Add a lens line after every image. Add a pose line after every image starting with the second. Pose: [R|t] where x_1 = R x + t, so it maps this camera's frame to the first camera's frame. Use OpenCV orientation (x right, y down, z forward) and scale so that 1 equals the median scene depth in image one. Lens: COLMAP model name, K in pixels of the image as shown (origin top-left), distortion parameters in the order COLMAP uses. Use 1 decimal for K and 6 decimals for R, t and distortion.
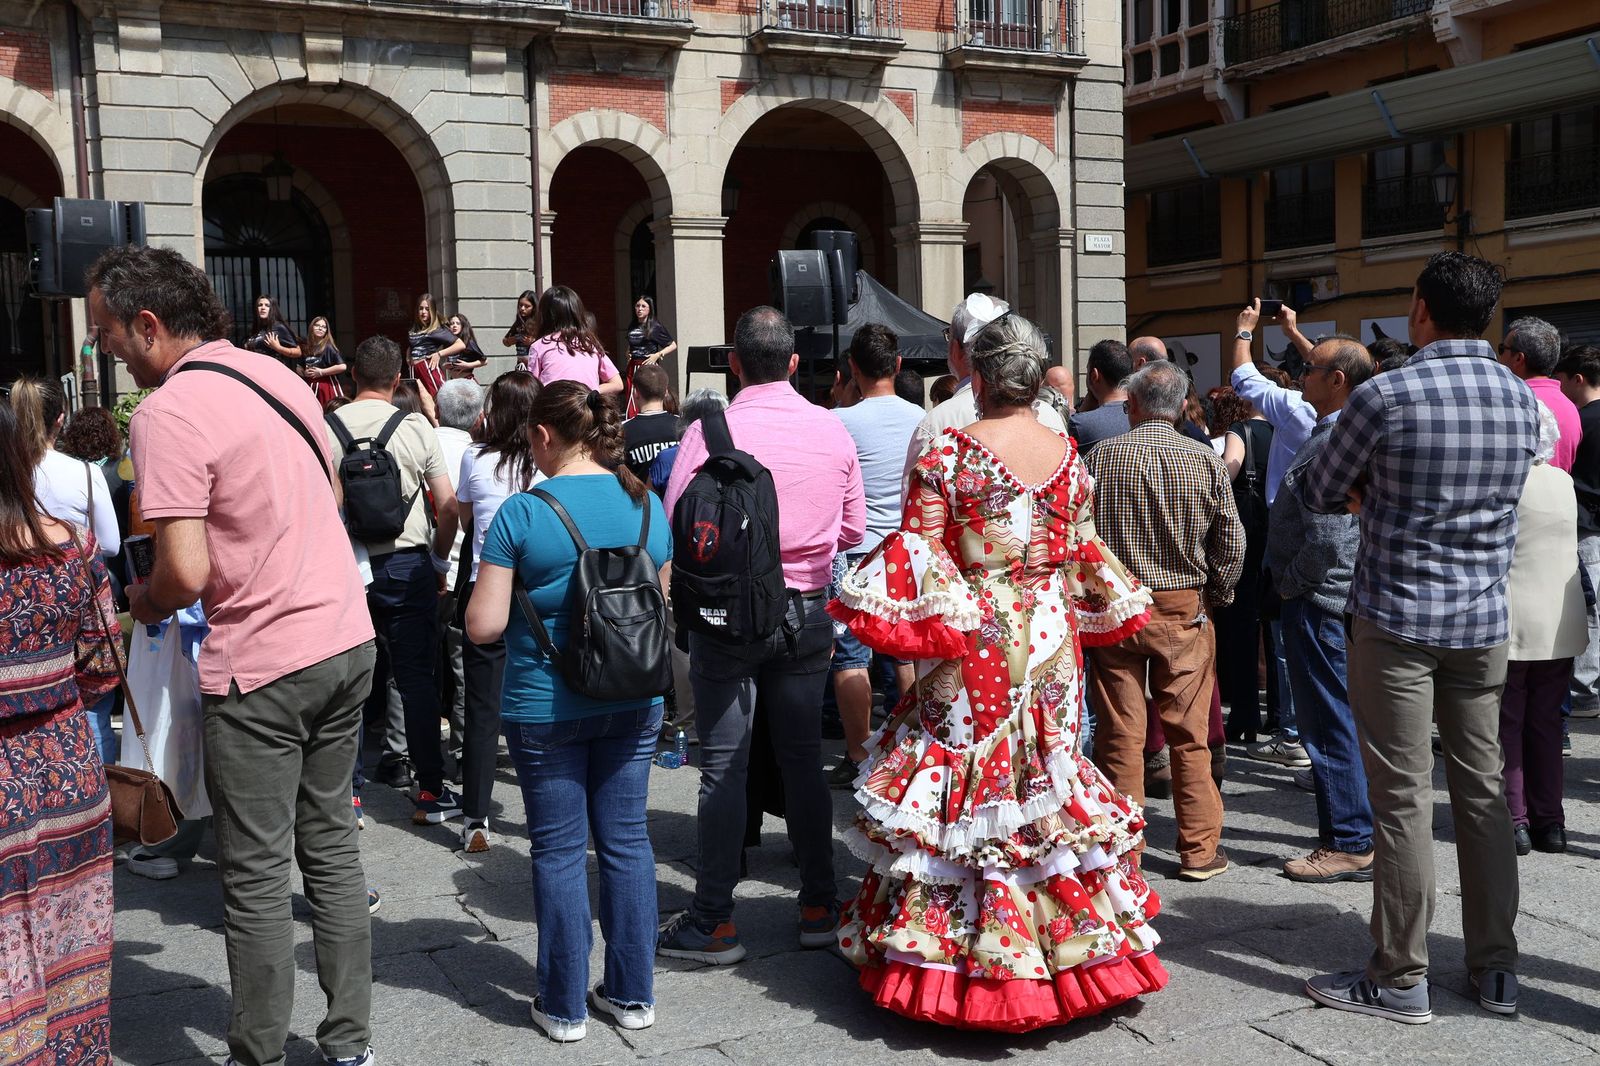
lens RADIAL K [[1637.5, 0, 800.0], [0, 1637.5, 533.0], [0, 0, 1]] dist [-0.090608, 0.265653]
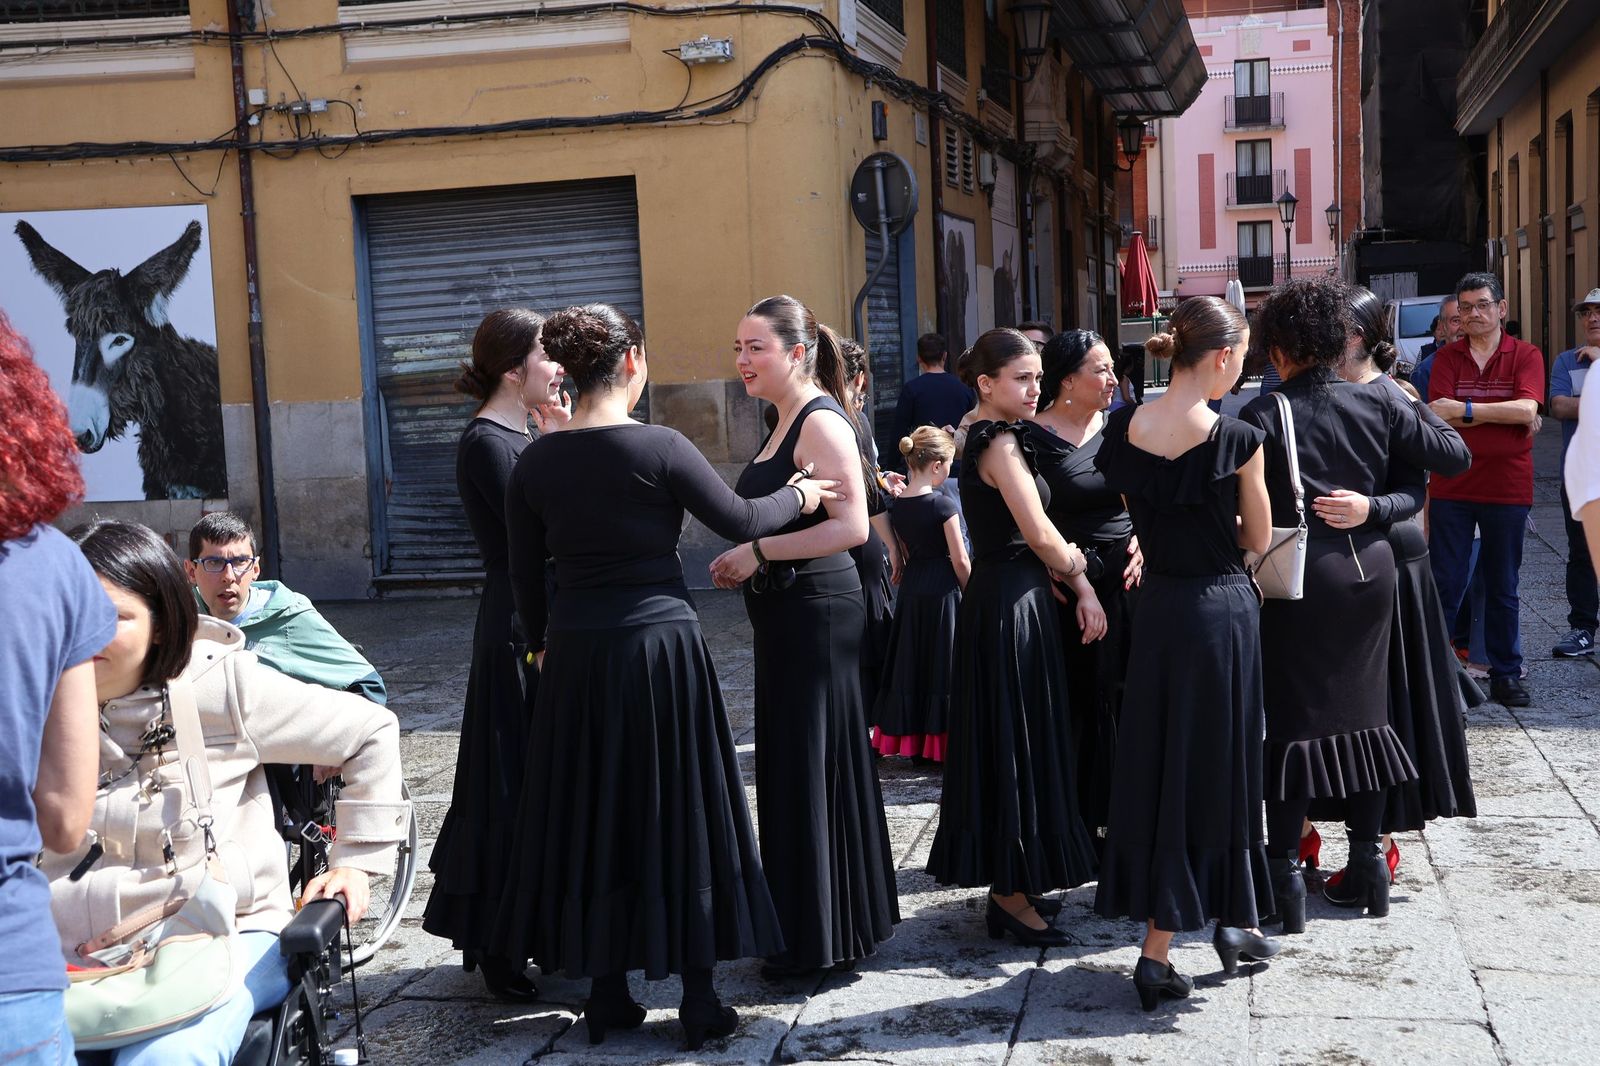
lens RADIAL K [[1927.4, 0, 800.0], [0, 1927.4, 533.0], [0, 0, 1]] dist [0.001381, 0.304991]
pose [[0.607264, -0.069261, 0.791476, 0.071370], [0.086160, 0.996059, 0.021057, -0.046966], [-0.789815, 0.055407, 0.610838, 0.631223]]
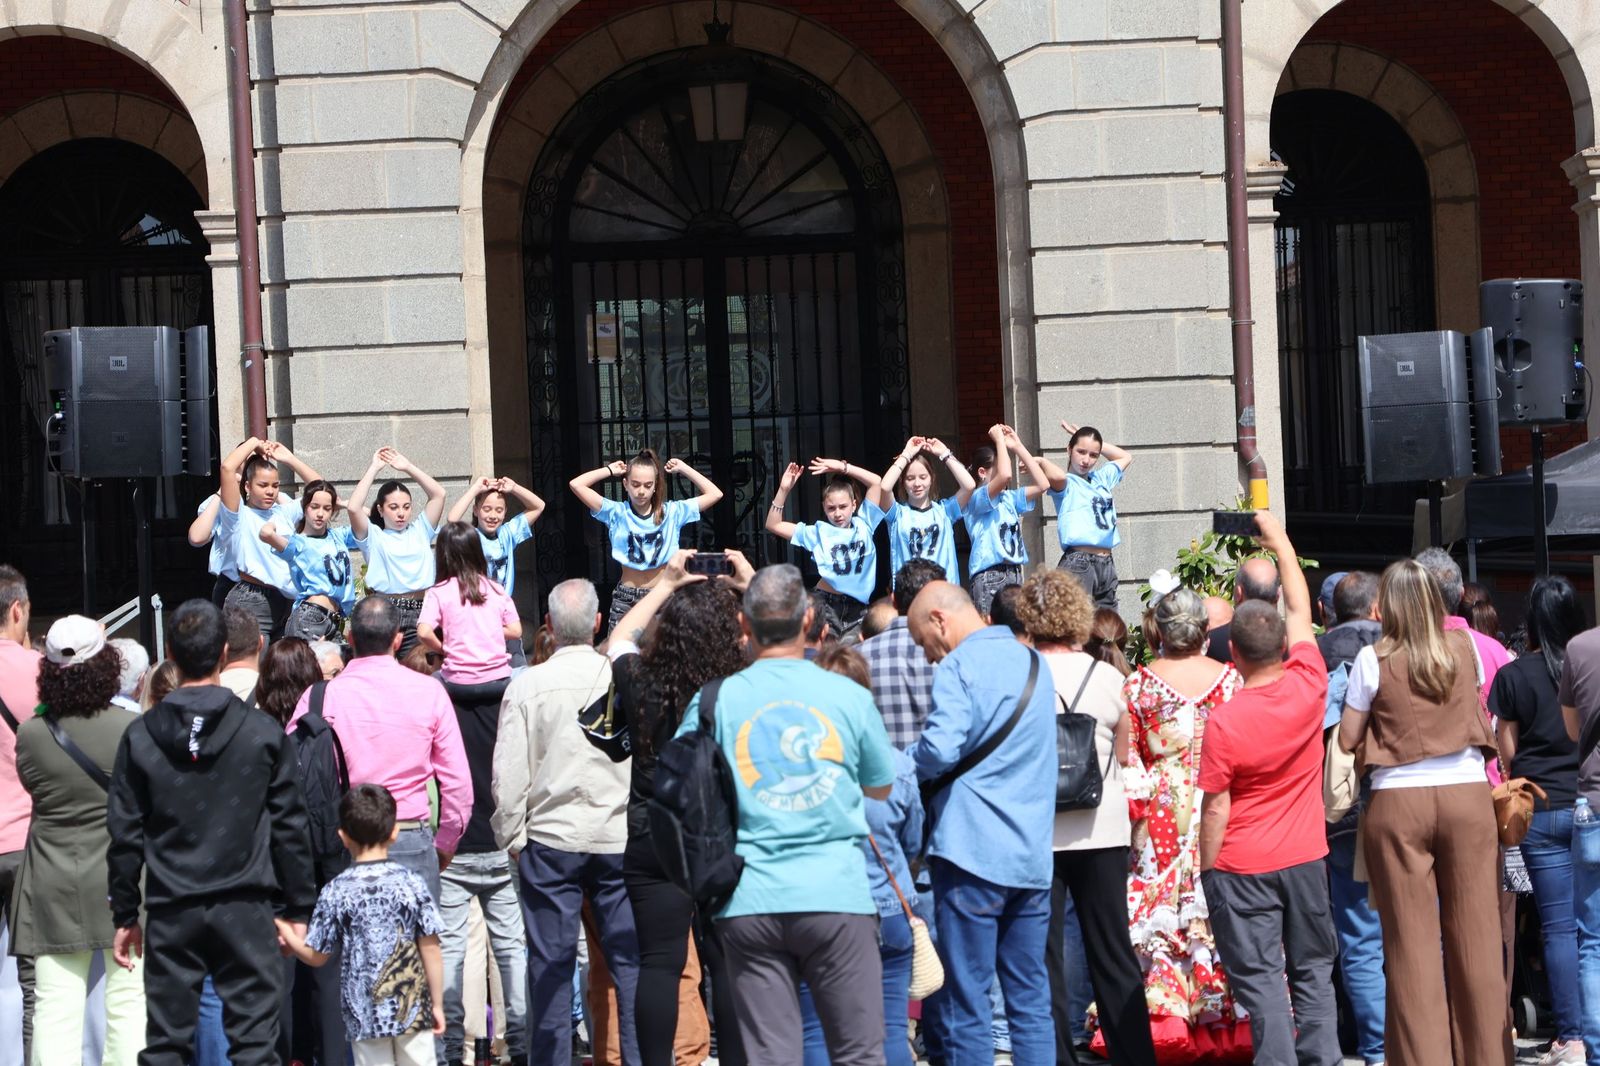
lens RADIAL K [[8091.1, 0, 797.8], [0, 8091.1, 534.1], [0, 0, 1]] dist [1.592198, -1.945835]
pose [[0.913987, -0.020330, -0.405234, 0.558054], [-0.012245, 0.996907, -0.077631, 0.058957], [0.405558, 0.075916, 0.910911, -0.910496]]
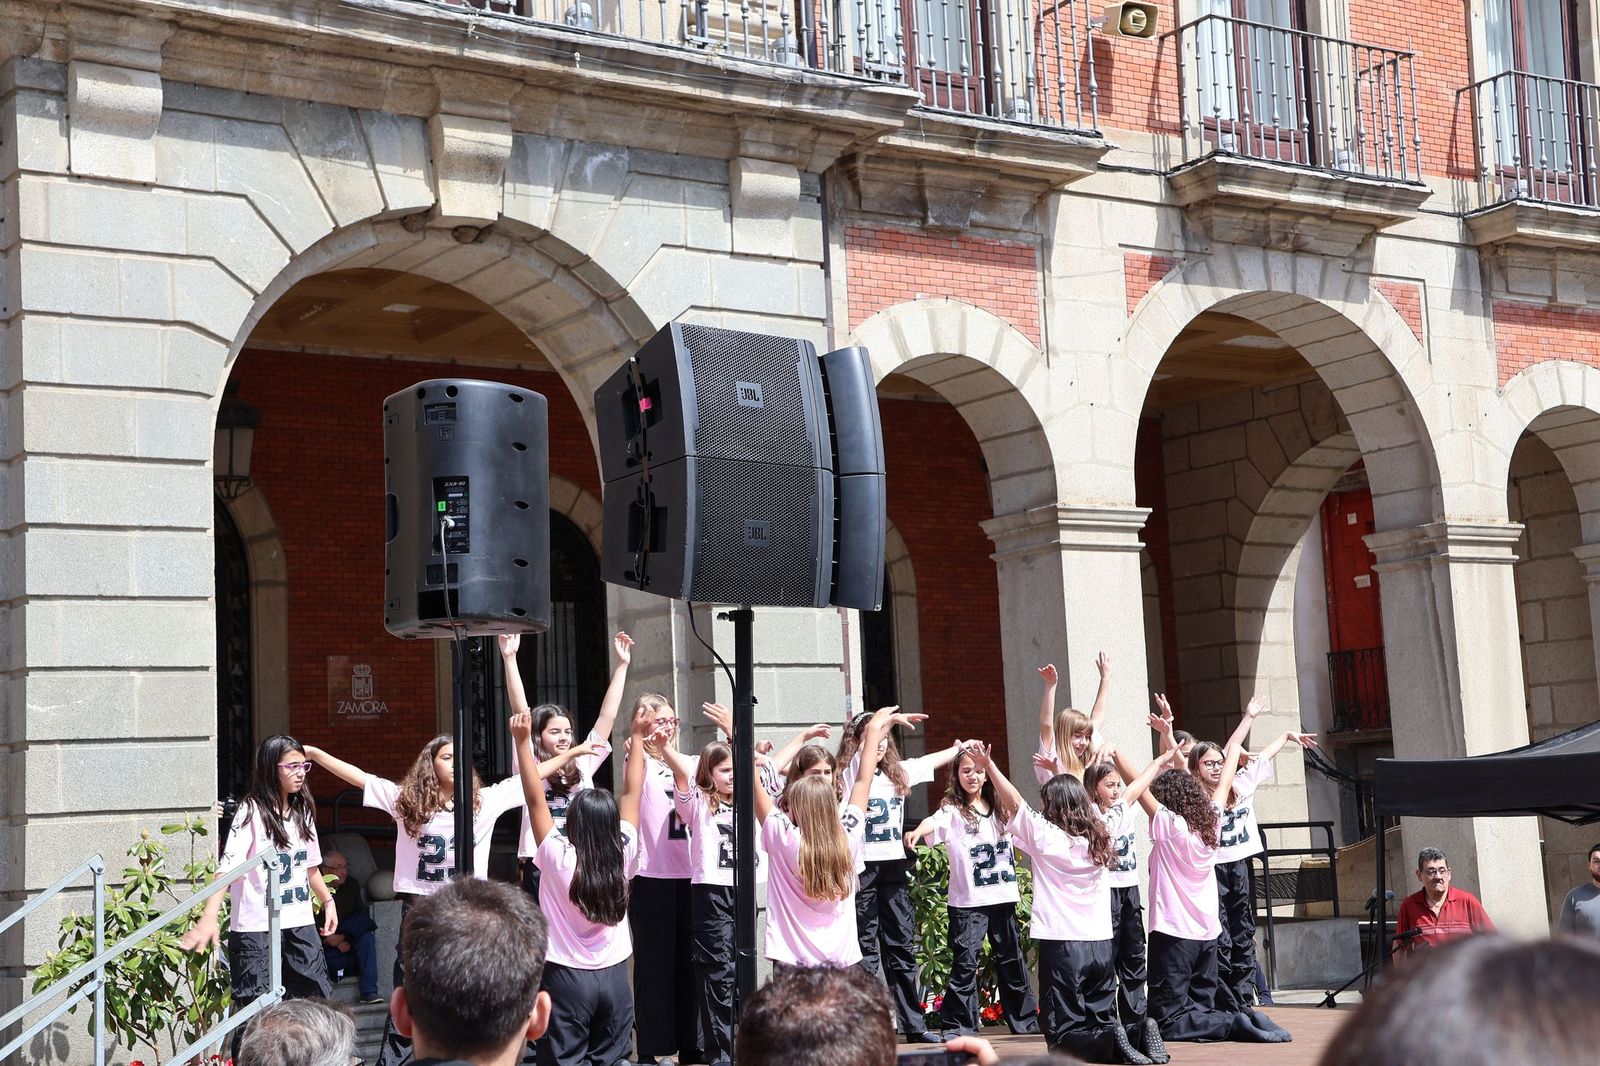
lens RADIAL K [[2422.3, 0, 800.0], [0, 2422.3, 533.0], [0, 0, 1]] dist [0.111613, 0.459075]
pose [[0.990102, -0.002929, 0.140317, -0.262698], [0.031968, 0.978208, -0.205151, -0.032347], [-0.136658, 0.207606, 0.968620, 0.275479]]
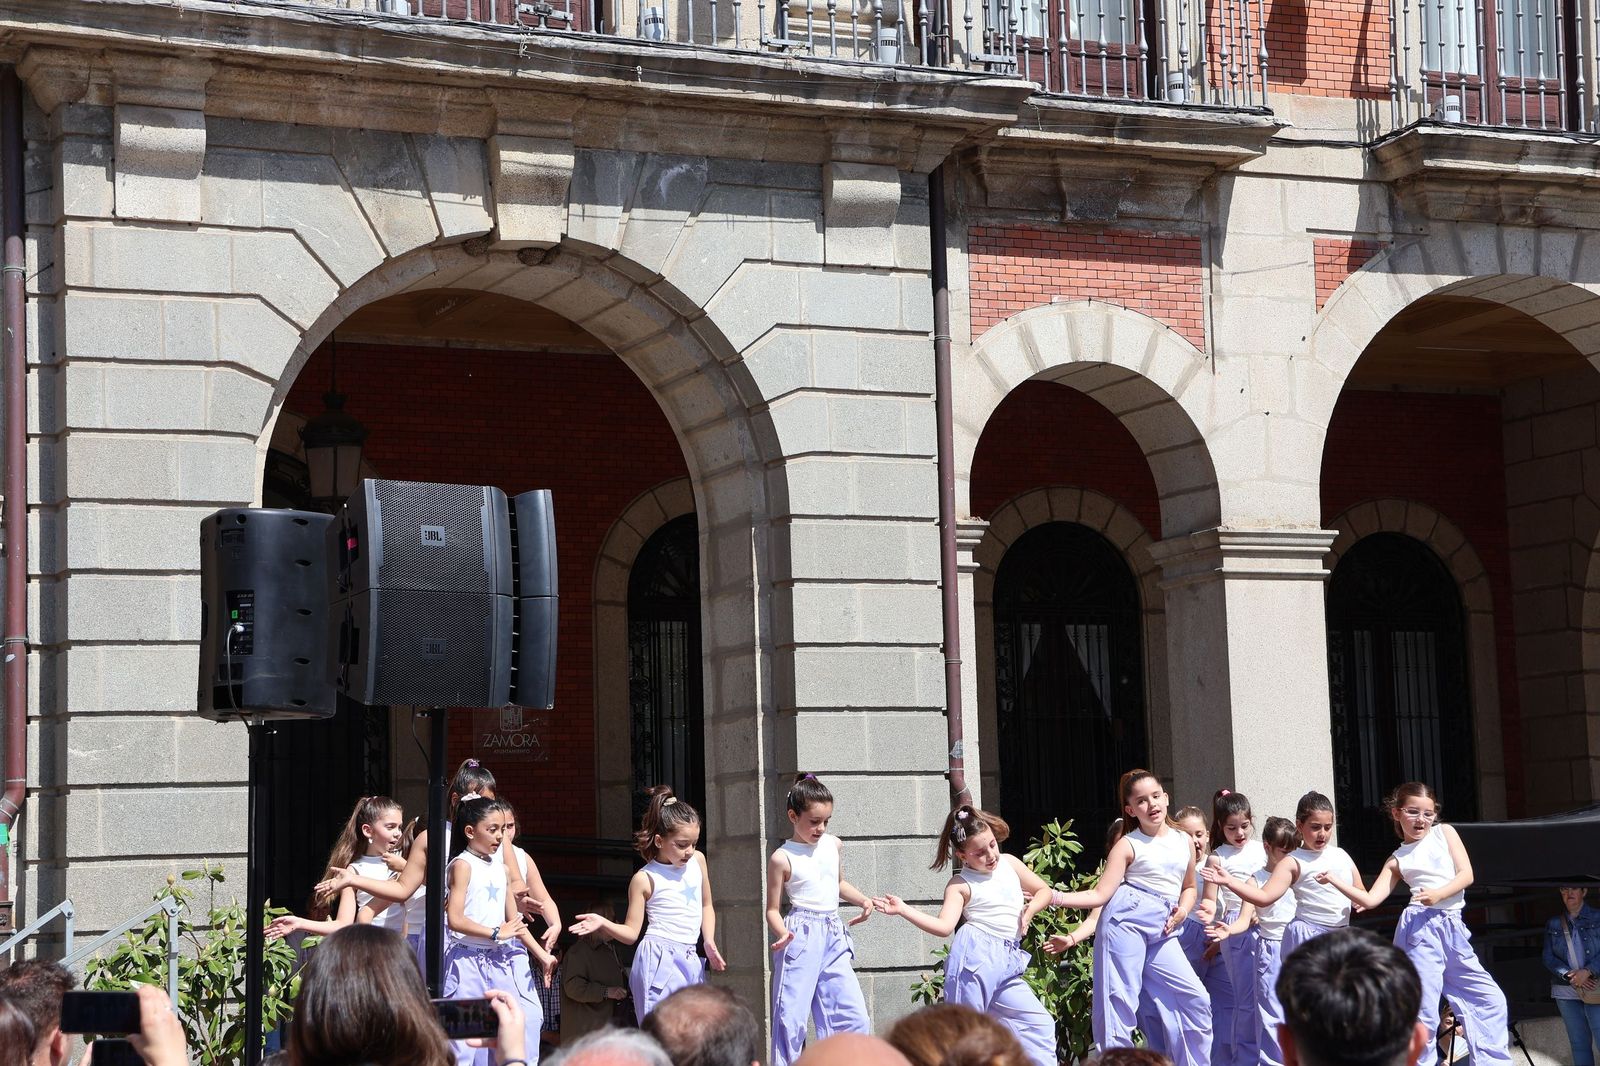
lens RADIAL K [[3258.0, 0, 800.0], [0, 3258.0, 533.0], [0, 0, 1]] dist [0.277117, 0.416160]
pose [[0.999648, -0.005264, -0.026016, -0.170737], [0.000172, 0.981407, -0.191940, -0.017406], [0.026542, 0.191868, 0.981062, 0.099301]]
